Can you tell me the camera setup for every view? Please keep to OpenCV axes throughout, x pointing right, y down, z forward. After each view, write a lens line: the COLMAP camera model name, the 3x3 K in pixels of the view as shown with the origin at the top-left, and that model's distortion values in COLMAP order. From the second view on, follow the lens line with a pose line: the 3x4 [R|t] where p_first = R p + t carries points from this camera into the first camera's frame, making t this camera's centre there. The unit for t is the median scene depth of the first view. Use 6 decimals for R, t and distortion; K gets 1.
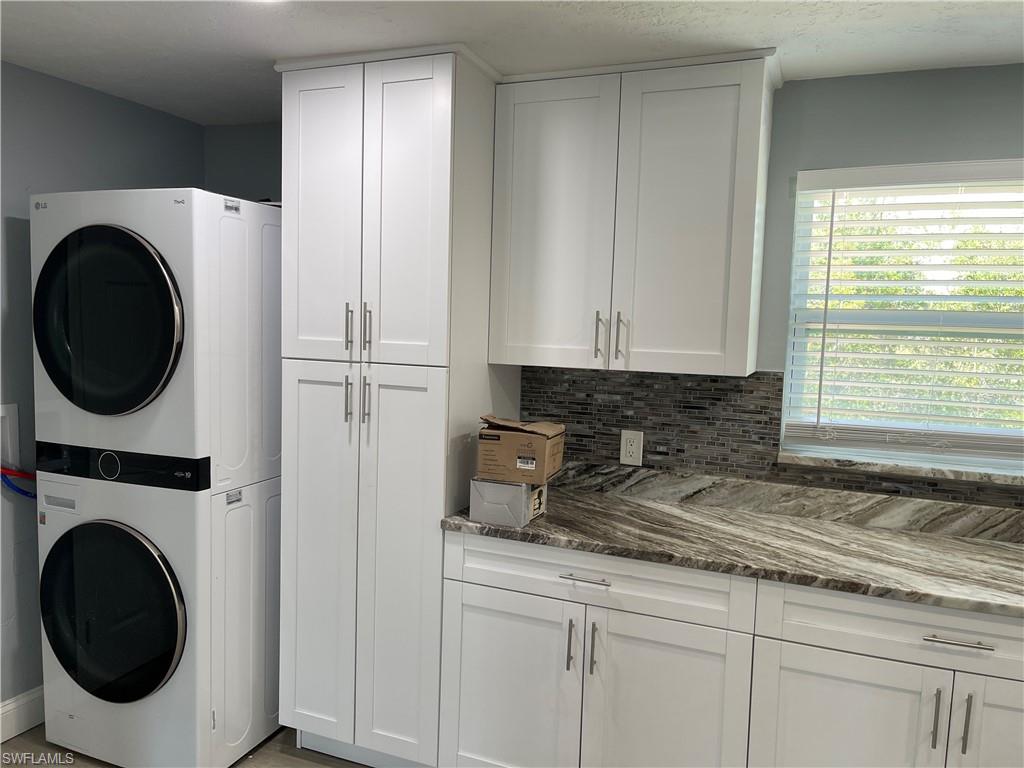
lens RADIAL K [[772.1, 0, 504.0], [0, 772.1, 388.3], [0, 0, 1]] dist [0.048885, -0.040702]
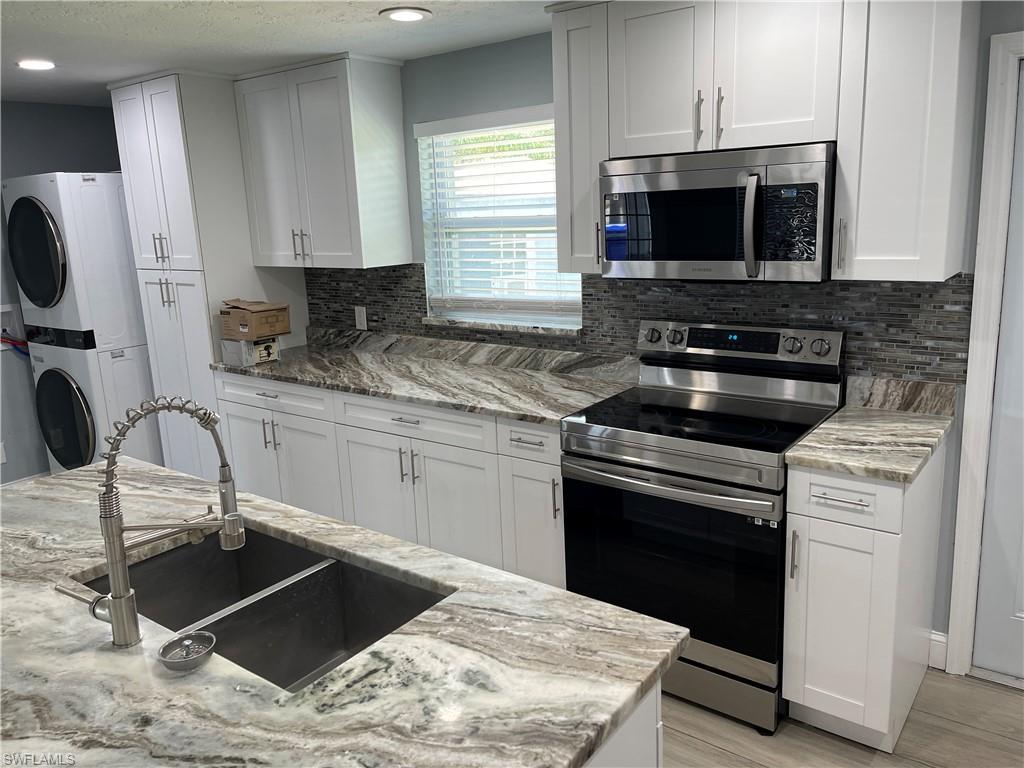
lens RADIAL K [[772.1, 0, 520.2], [0, 772.1, 376.4], [0, 0, 1]] dist [0.048885, -0.040702]
pose [[0.966728, -0.014232, -0.255411, 0.988552], [0.045969, 0.991863, 0.118723, 0.029789], [0.251643, -0.126514, 0.959515, -0.434535]]
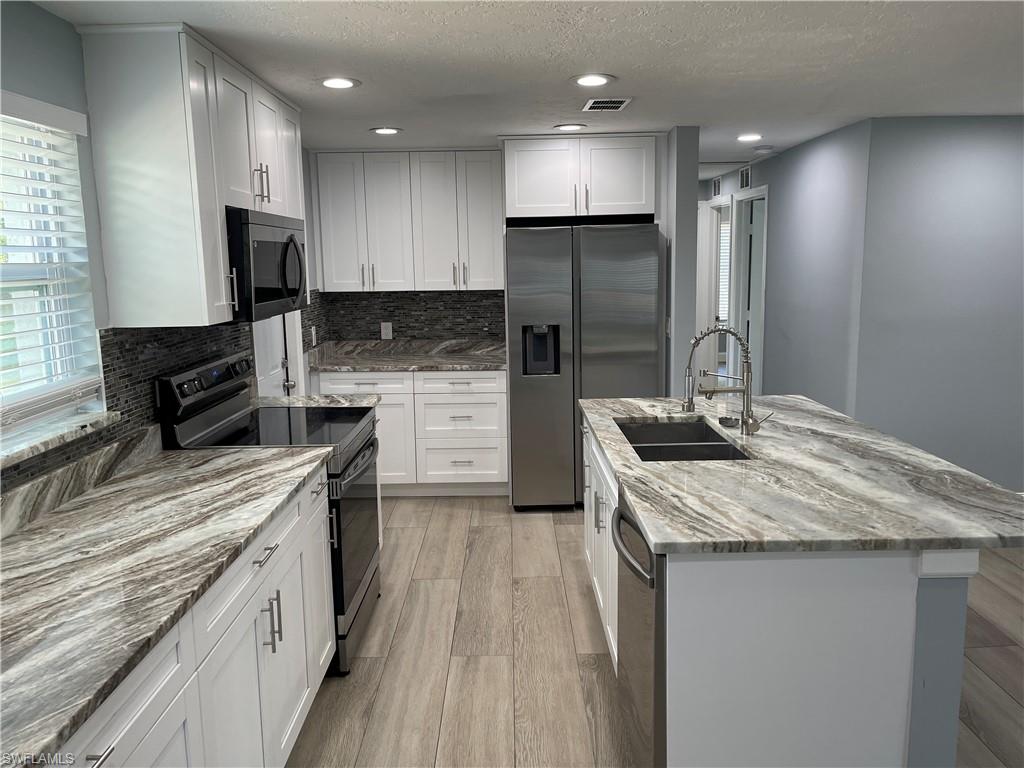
lens RADIAL K [[772.1, 0, 512.0], [0, 772.1, 383.8], [0, 0, 1]] dist [0.048885, -0.040702]
pose [[-0.379631, -0.171601, 0.909084, -0.428198], [0.093362, 0.970524, 0.222187, -0.107703], [-0.920415, 0.169223, -0.352420, 0.806305]]
